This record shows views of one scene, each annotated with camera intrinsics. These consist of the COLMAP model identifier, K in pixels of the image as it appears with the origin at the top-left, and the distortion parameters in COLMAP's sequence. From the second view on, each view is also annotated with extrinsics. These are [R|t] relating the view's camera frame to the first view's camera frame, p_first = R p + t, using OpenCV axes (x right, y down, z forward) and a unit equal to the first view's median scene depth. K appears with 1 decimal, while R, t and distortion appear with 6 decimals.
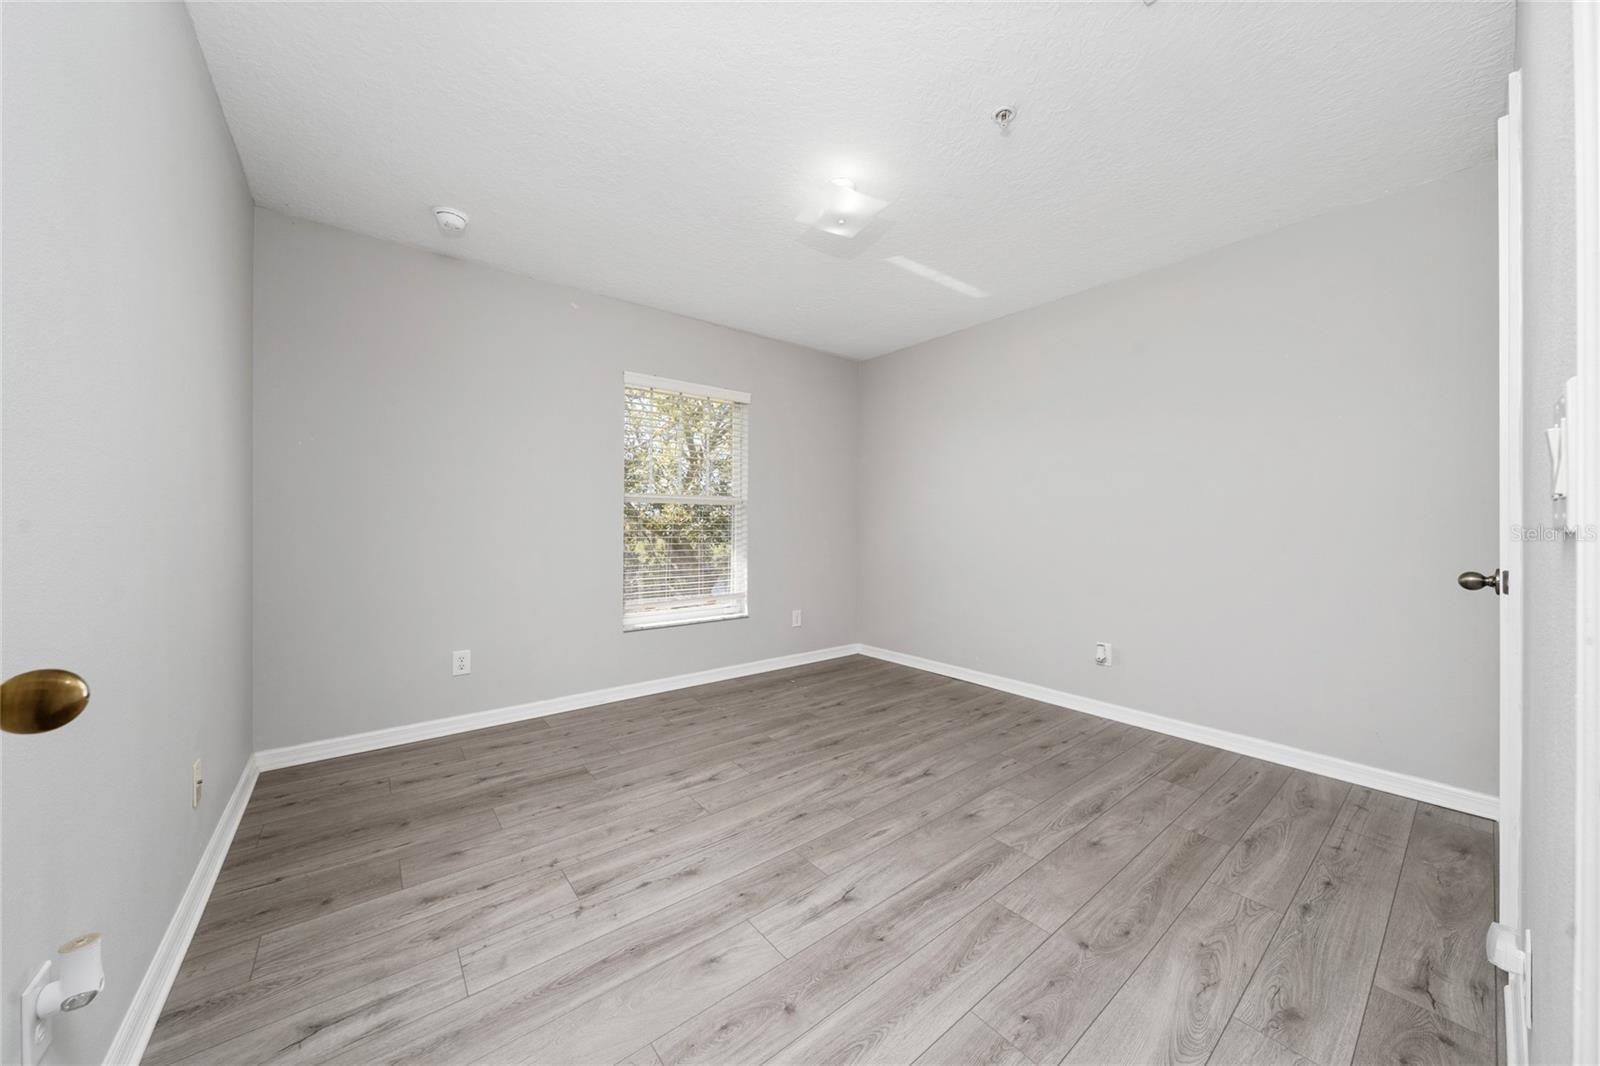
lens RADIAL K [[546.7, 0, 801.2], [0, 546.7, 526.2], [0, 0, 1]] dist [0.002544, 0.000214]
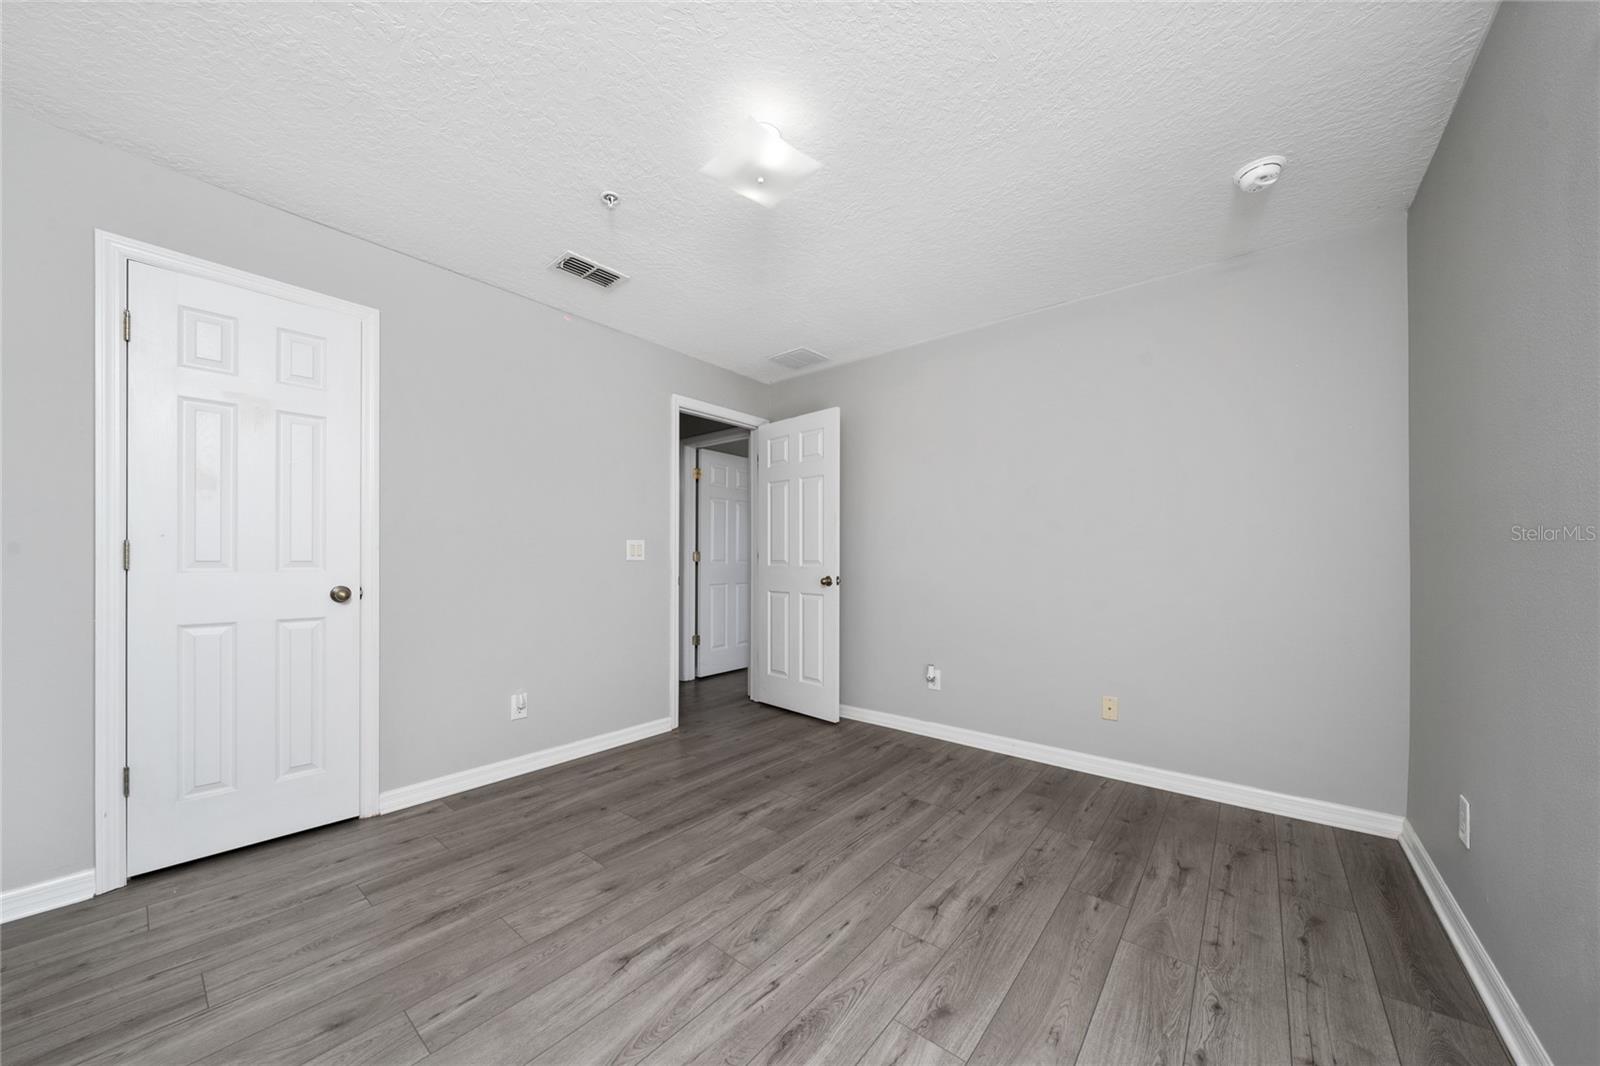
lens RADIAL K [[546.7, 0, 794.4], [0, 546.7, 558.4], [0, 0, 1]] dist [0.002544, 0.000214]
pose [[-0.979205, -0.005702, -0.202795, 0.194084], [-0.006627, 0.999971, 0.003881, -0.012129], [0.202767, 0.005144, -0.979214, 1.888792]]
